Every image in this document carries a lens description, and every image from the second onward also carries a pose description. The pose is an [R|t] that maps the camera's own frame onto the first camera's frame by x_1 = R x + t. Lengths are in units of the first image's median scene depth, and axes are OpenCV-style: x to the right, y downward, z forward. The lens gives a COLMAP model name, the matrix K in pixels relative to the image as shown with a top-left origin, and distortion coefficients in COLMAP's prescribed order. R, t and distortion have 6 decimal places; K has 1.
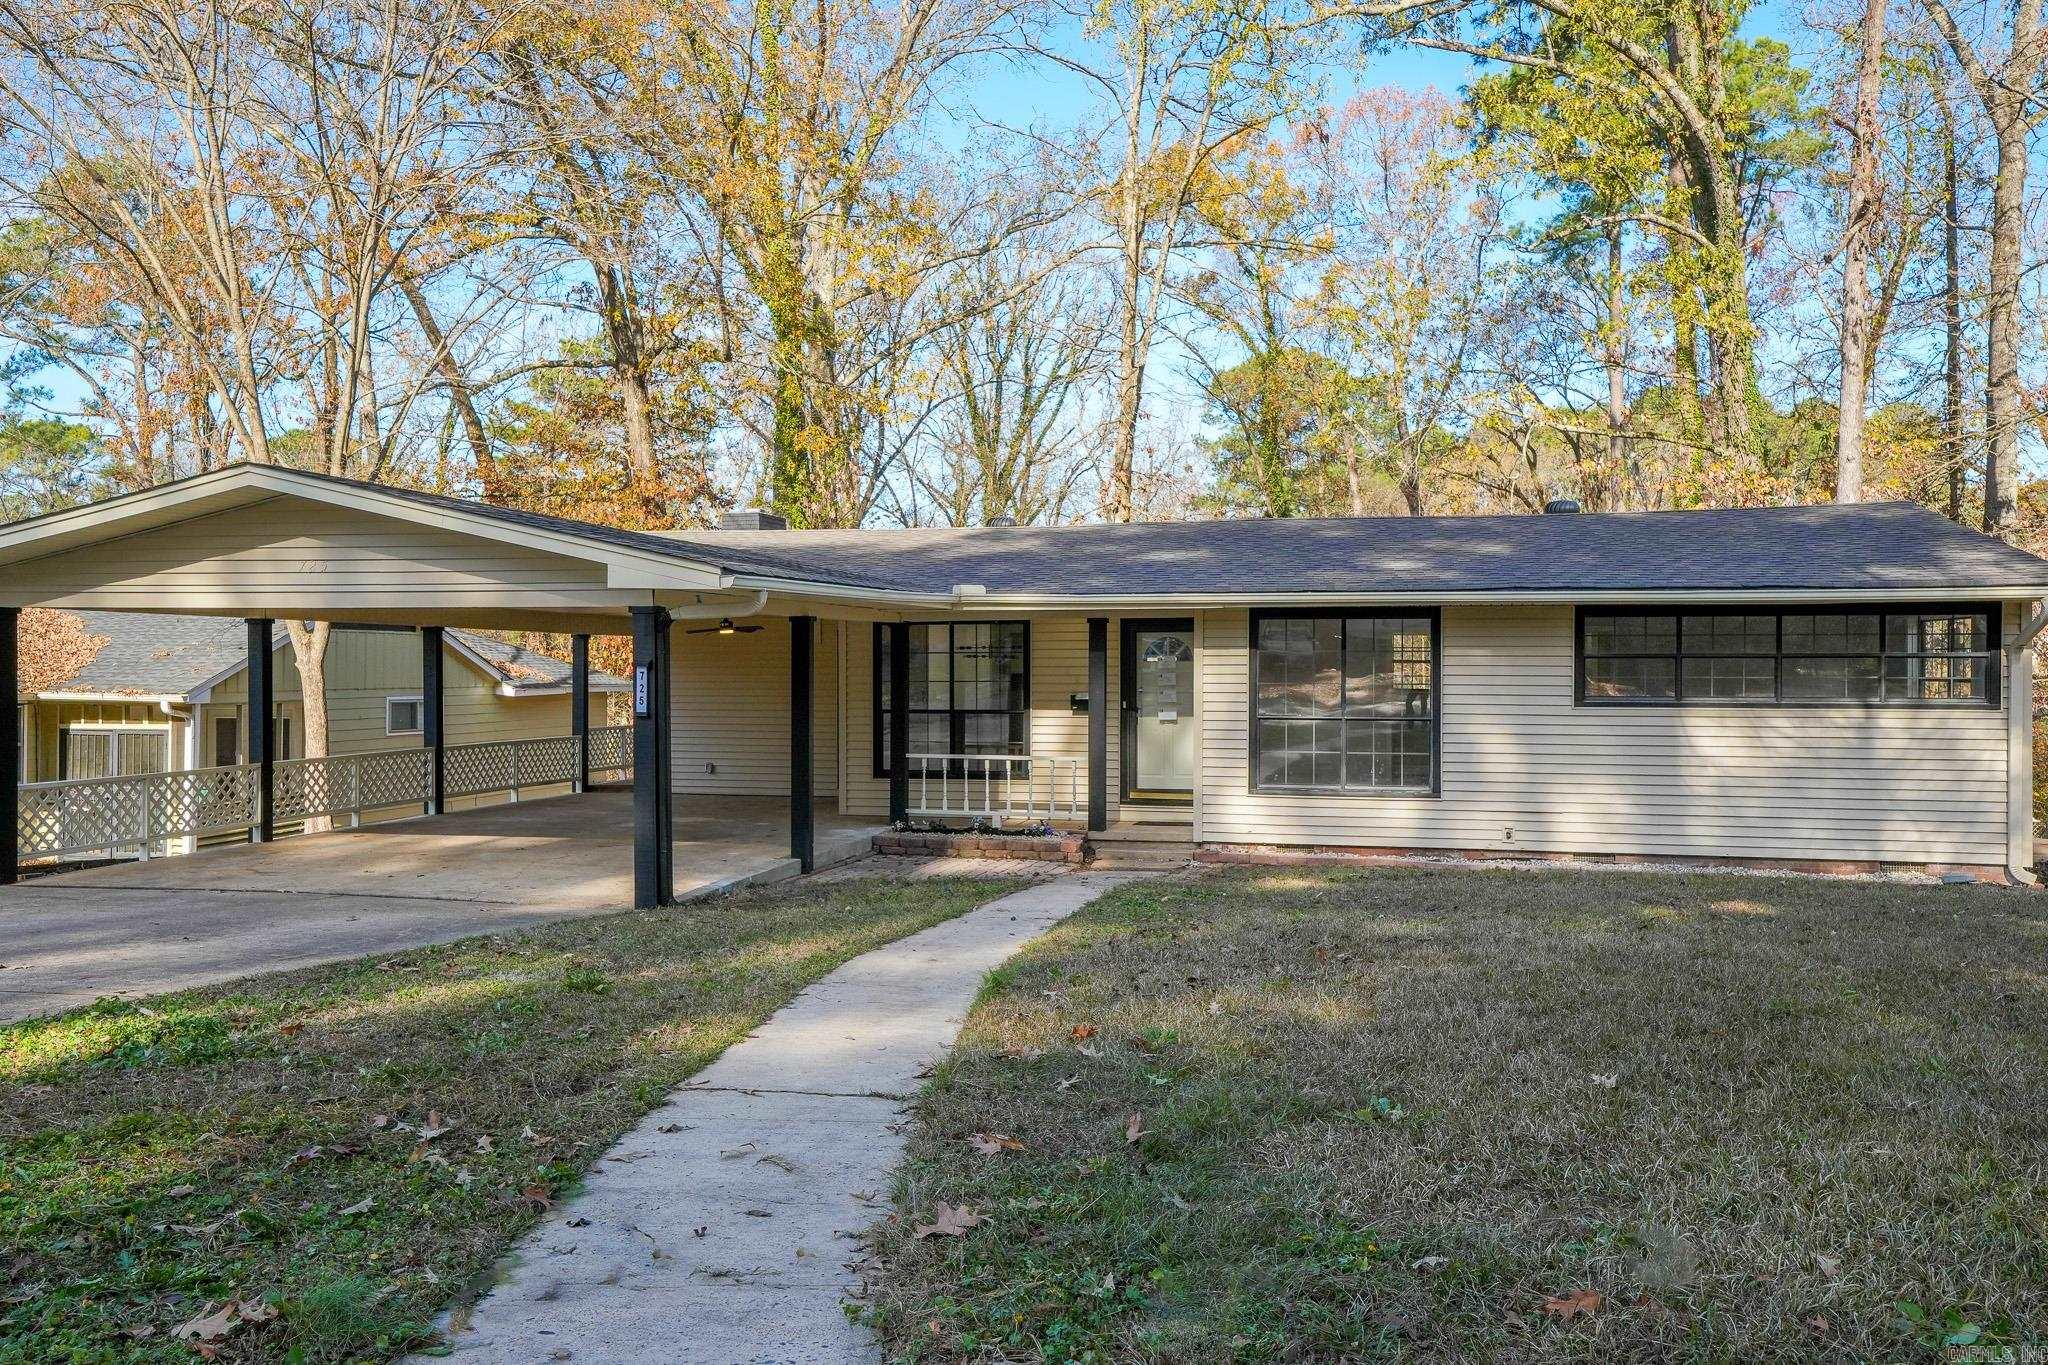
lens RADIAL K [[1566.4, 0, 1025.9], [0, 1566.4, 675.0], [0, 0, 1]] dist [0.016326, 0.019393]
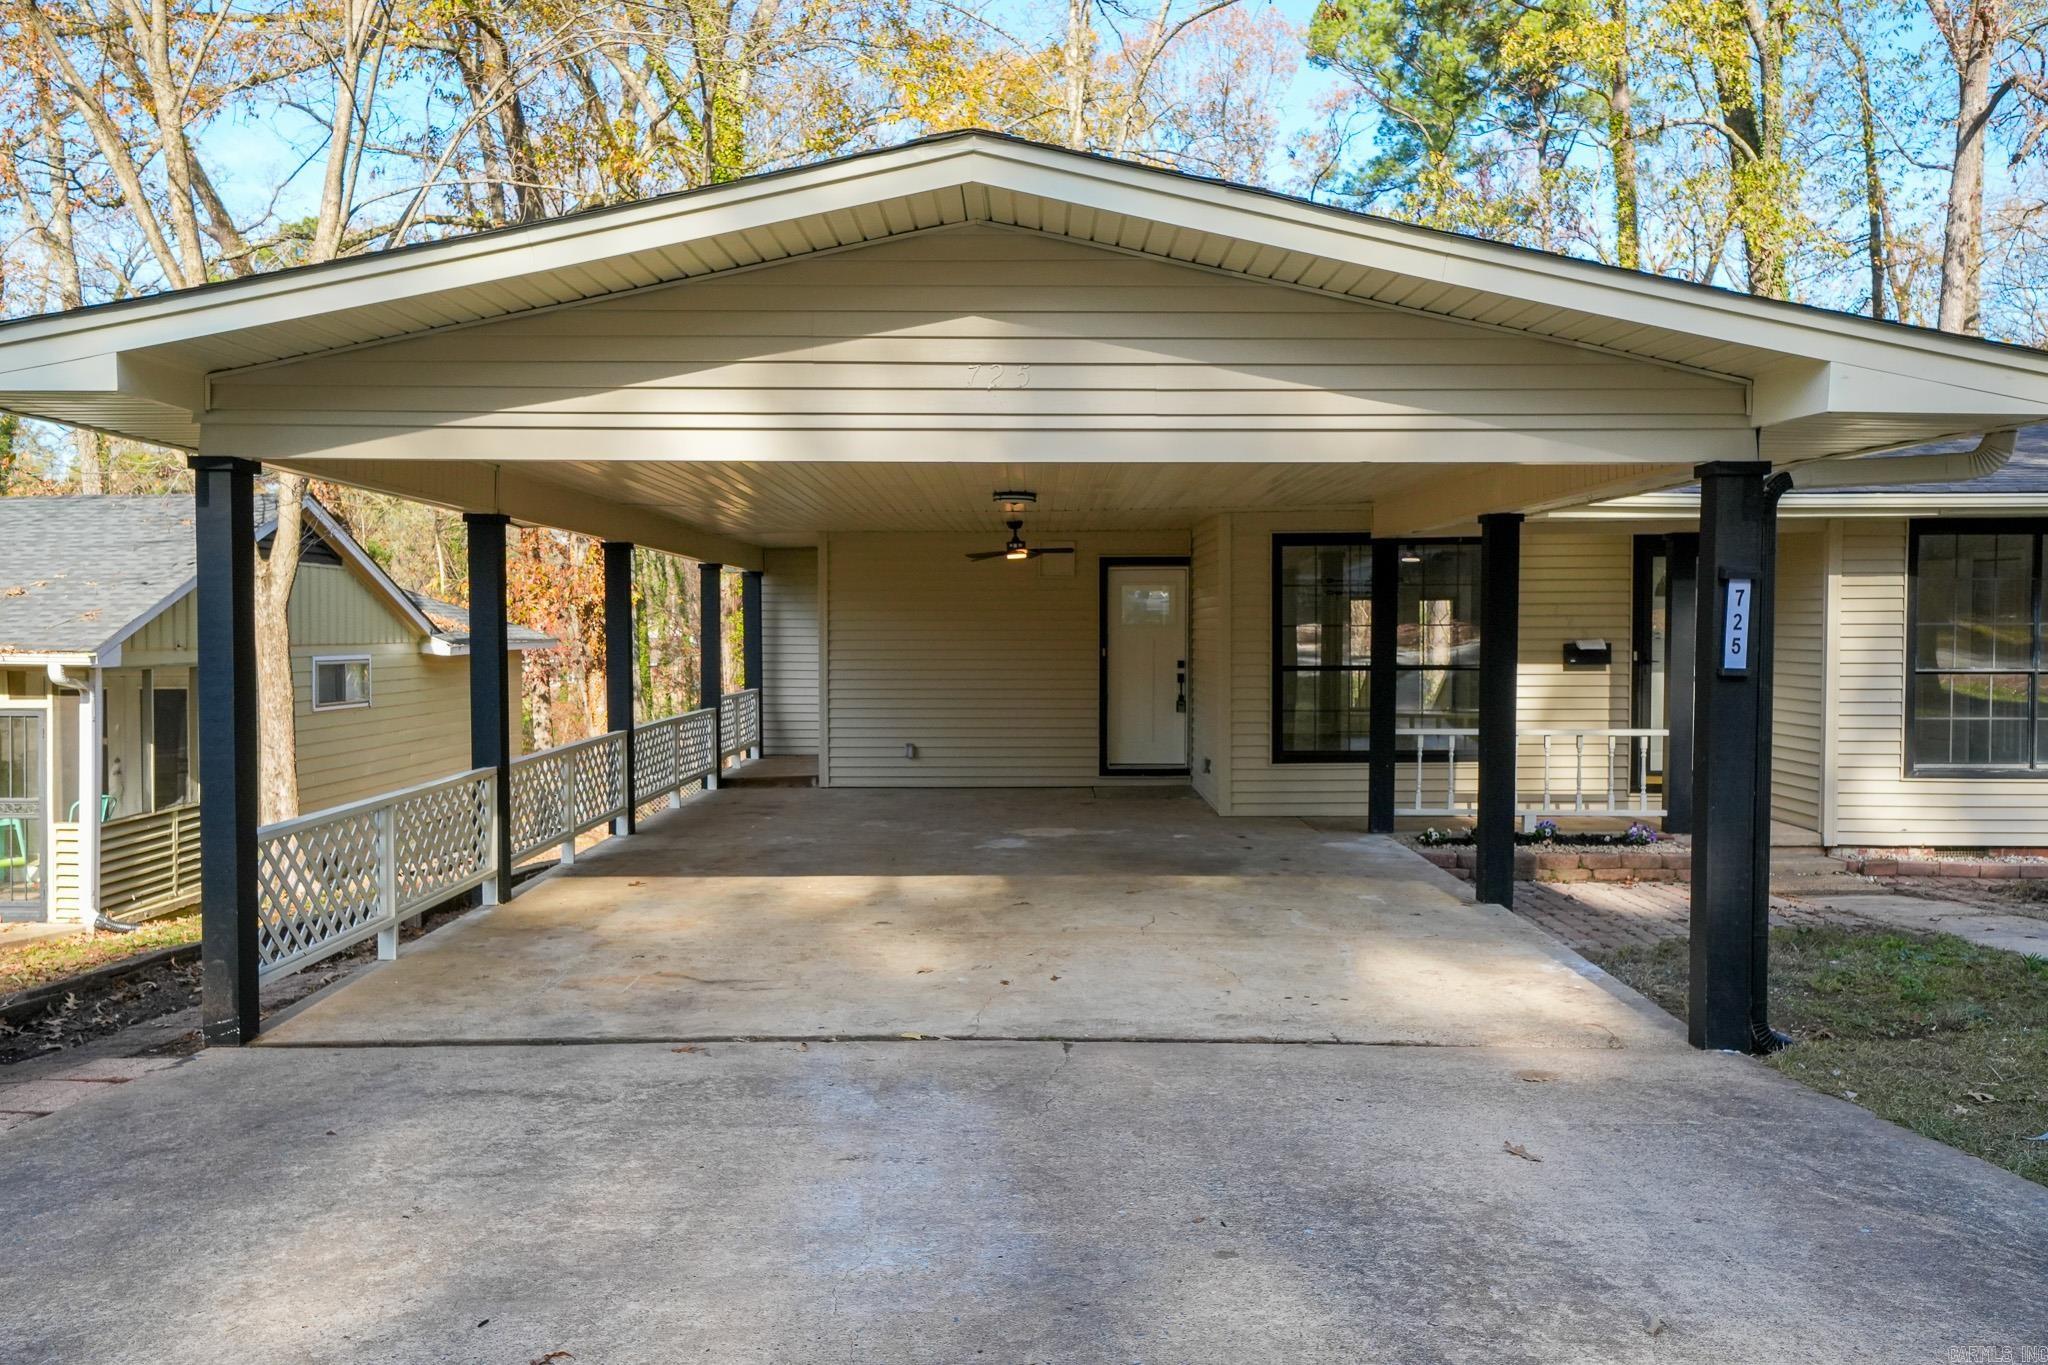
lens RADIAL K [[1566.4, 0, 1023.2], [0, 1566.4, 681.0], [0, 0, 1]] dist [0.016326, 0.019393]
pose [[0.975389, -0.011105, 0.220212, -0.397760], [0.004536, 0.999530, 0.030316, 0.007645], [-0.220445, -0.028571, 0.974981, 0.374485]]
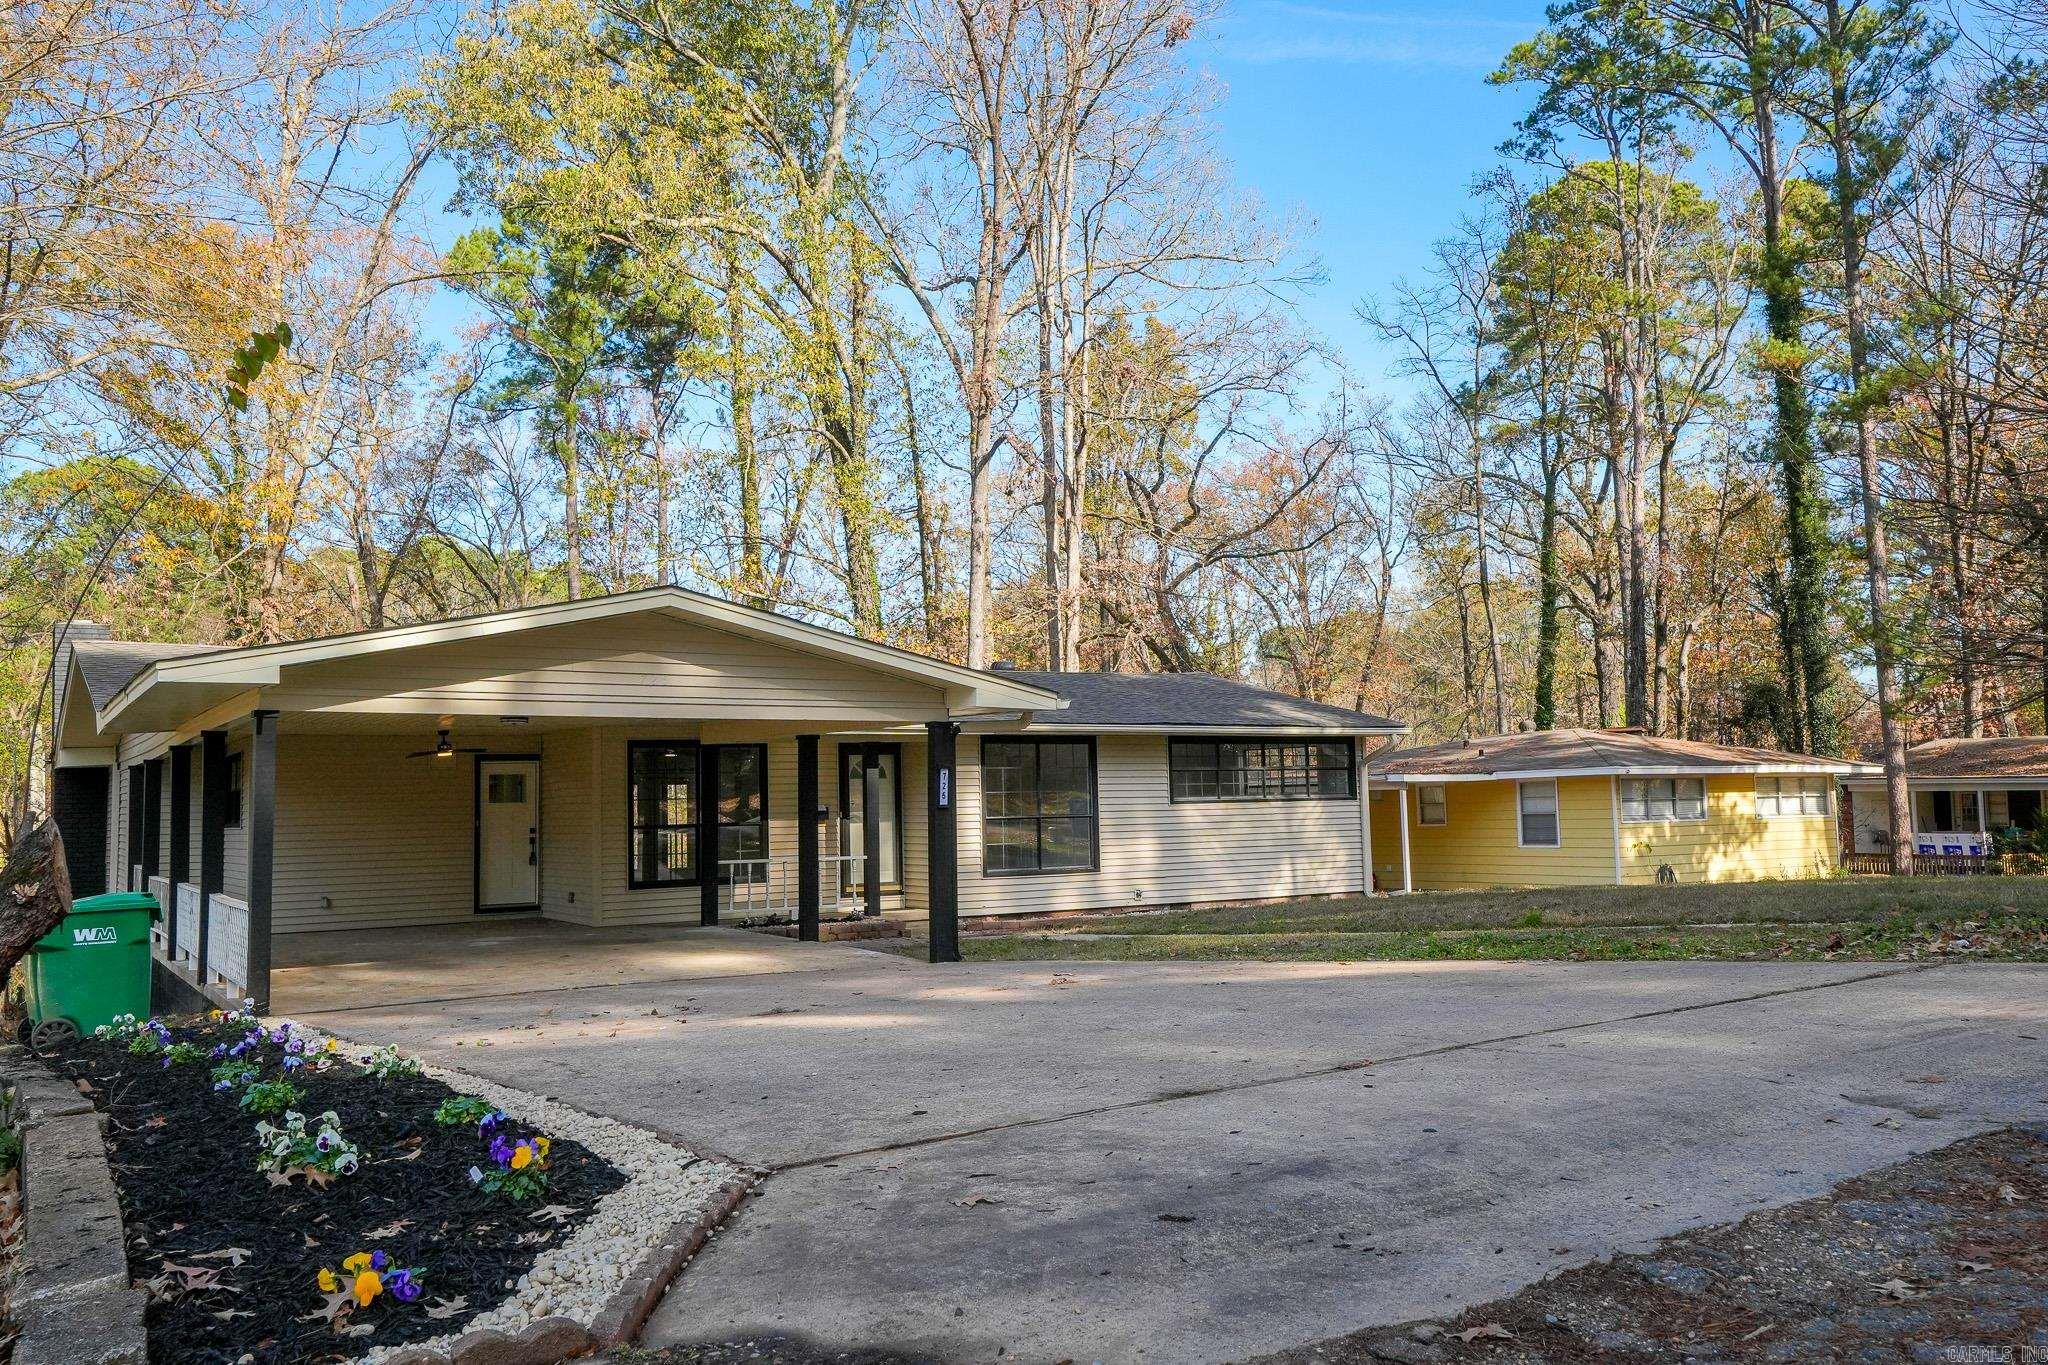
lens RADIAL K [[1566.4, 0, 1072.0], [0, 1566.4, 704.8], [0, 0, 1]] dist [0.016326, 0.019393]
pose [[0.682803, 0.026904, 0.730107, -0.738377], [0.027871, 0.997635, -0.062828, 0.016336], [-0.730071, 0.063248, 0.680438, 0.049523]]
